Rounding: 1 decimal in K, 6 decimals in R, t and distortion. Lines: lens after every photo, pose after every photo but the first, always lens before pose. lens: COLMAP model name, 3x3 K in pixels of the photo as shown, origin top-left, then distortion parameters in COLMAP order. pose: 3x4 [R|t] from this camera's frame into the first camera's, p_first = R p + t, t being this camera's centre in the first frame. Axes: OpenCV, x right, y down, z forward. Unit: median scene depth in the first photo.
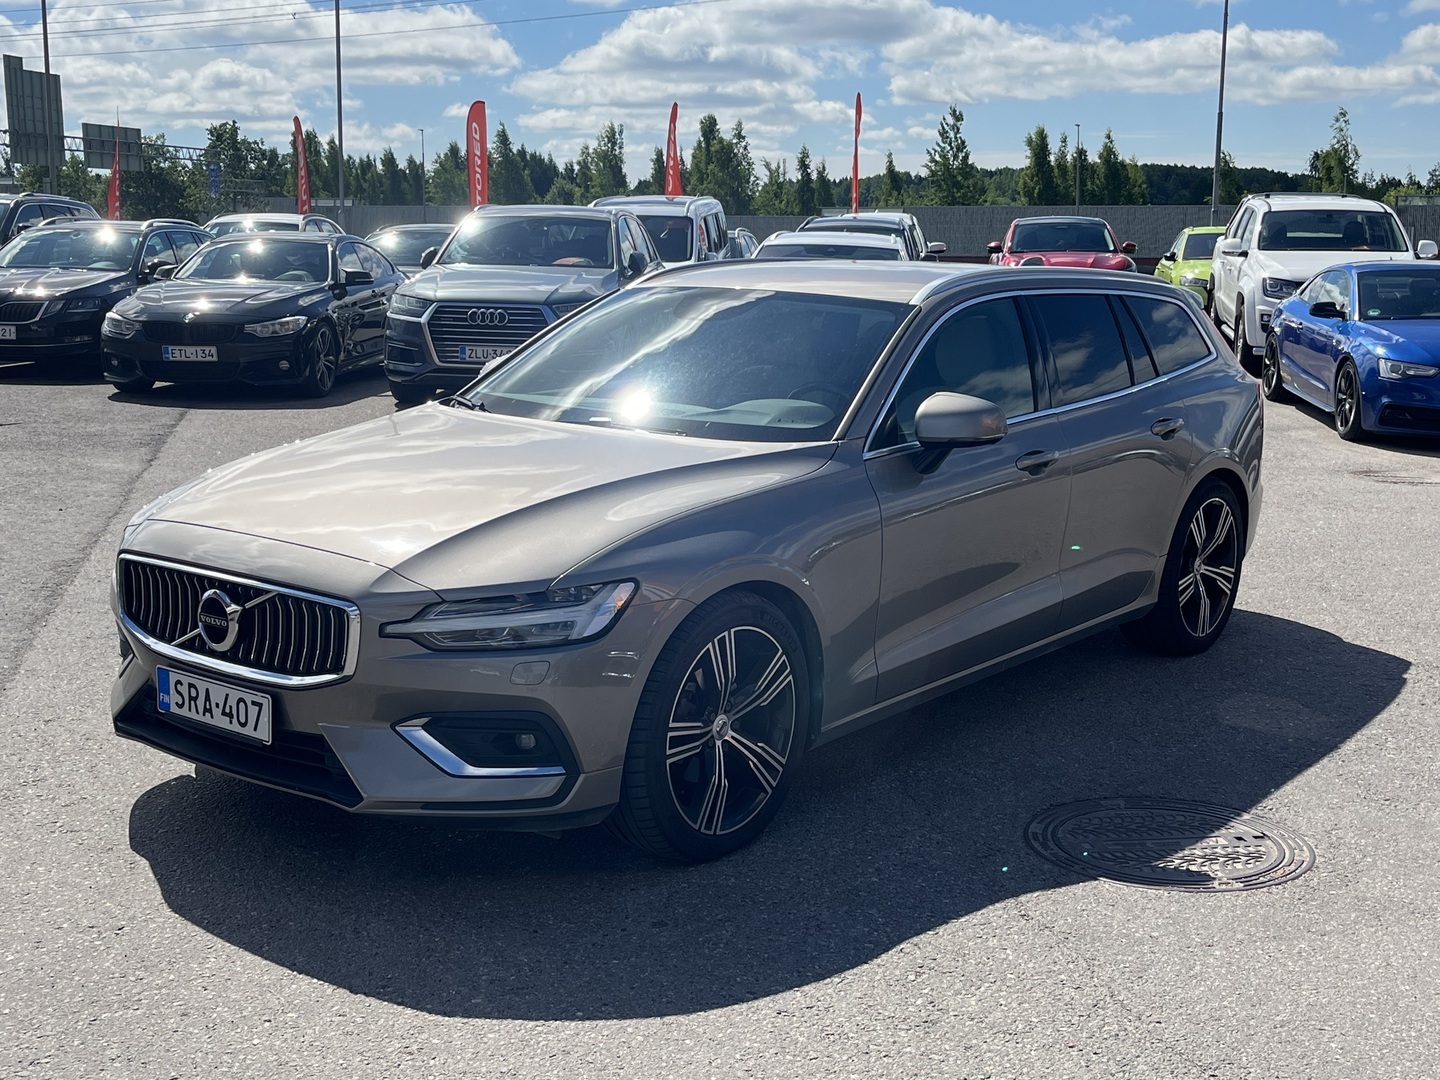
lens RADIAL K [[1742.6, 0, 721.8], [0, 1742.6, 542.4], [0, 0, 1]] dist [0.007387, 0.000000]
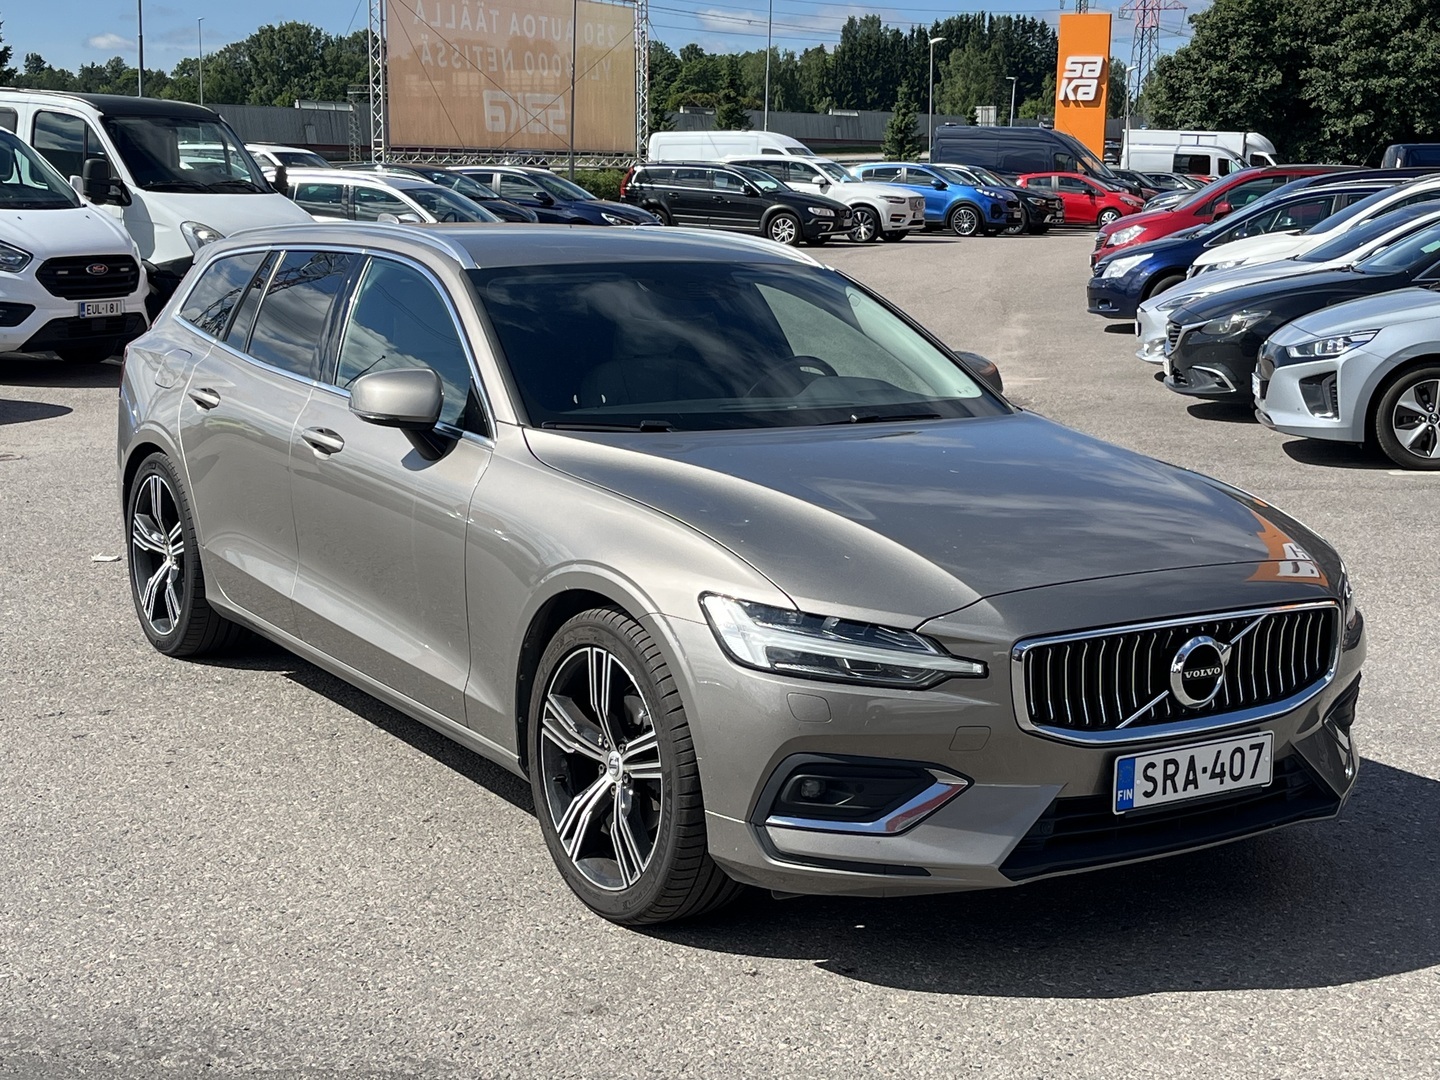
lens RADIAL K [[2049.6, 0, 718.2], [0, 2049.6, 535.7], [0, 0, 1]] dist [0.037124, 0.000000]
pose [[0.352093, -0.165526, 0.921212, -1.285104], [0.155096, 0.980949, 0.116981, -0.174596], [-0.923025, 0.101688, 0.371058, 0.836107]]
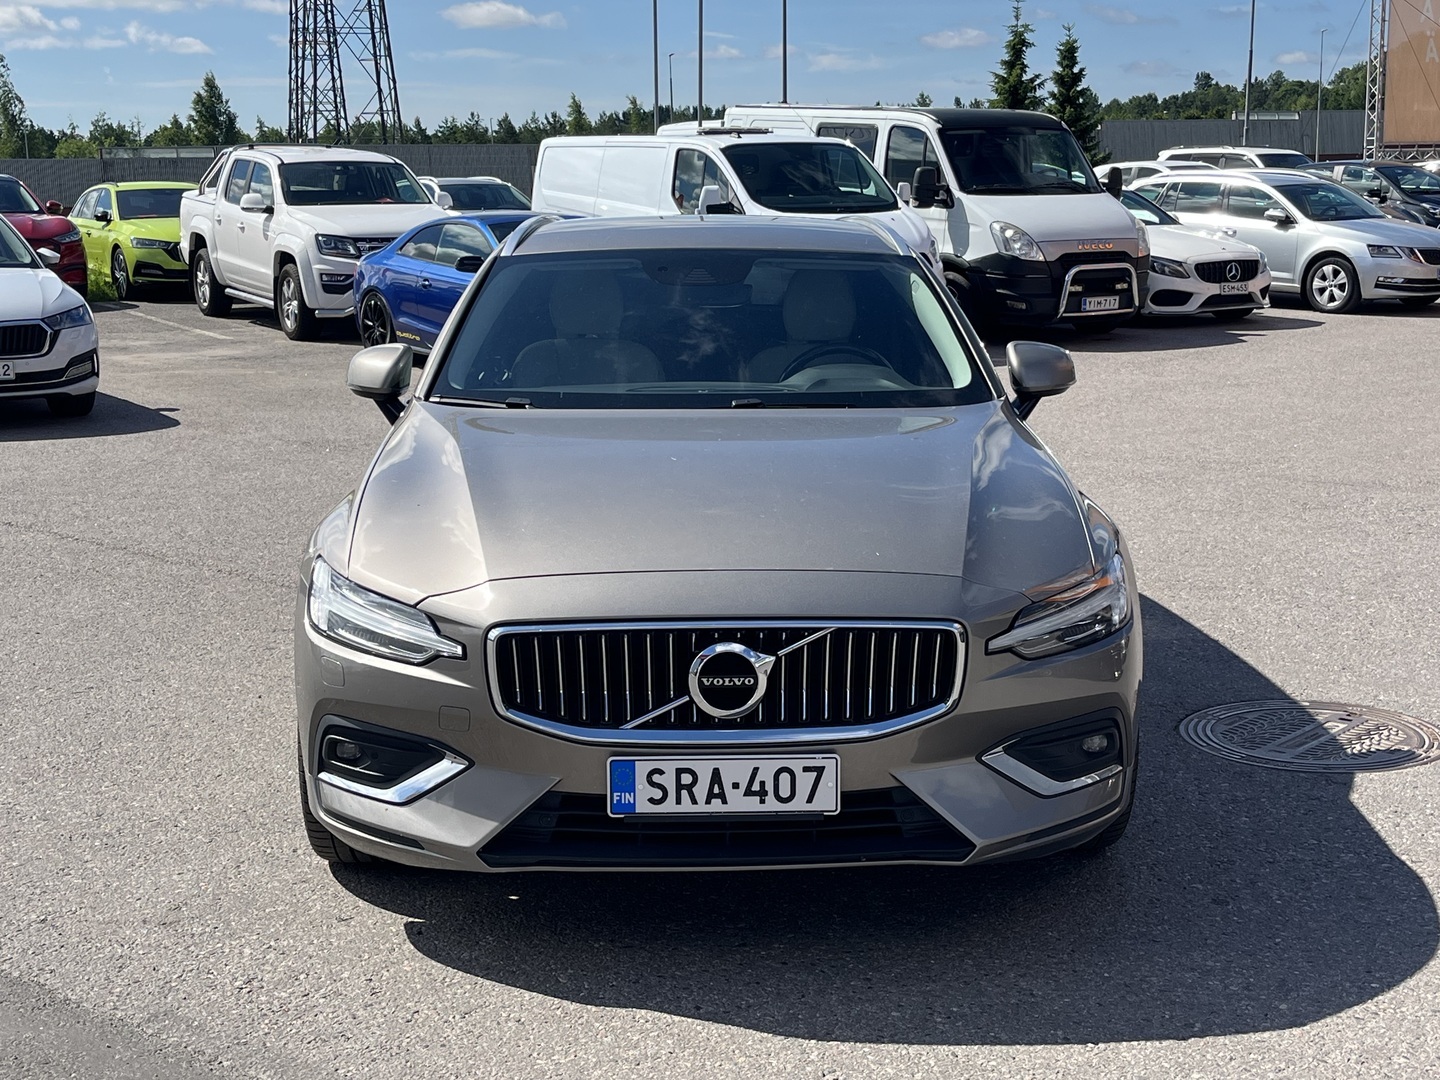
lens RADIAL K [[1910.1, 0, 726.7], [0, 1910.1, 547.1], [0, 0, 1]] dist [0.022427, 0.000000]
pose [[0.781226, -0.136992, 0.609032, -0.812132], [0.131332, 0.989856, 0.054189, -0.062856], [-0.610278, 0.037651, 0.791292, 0.306384]]
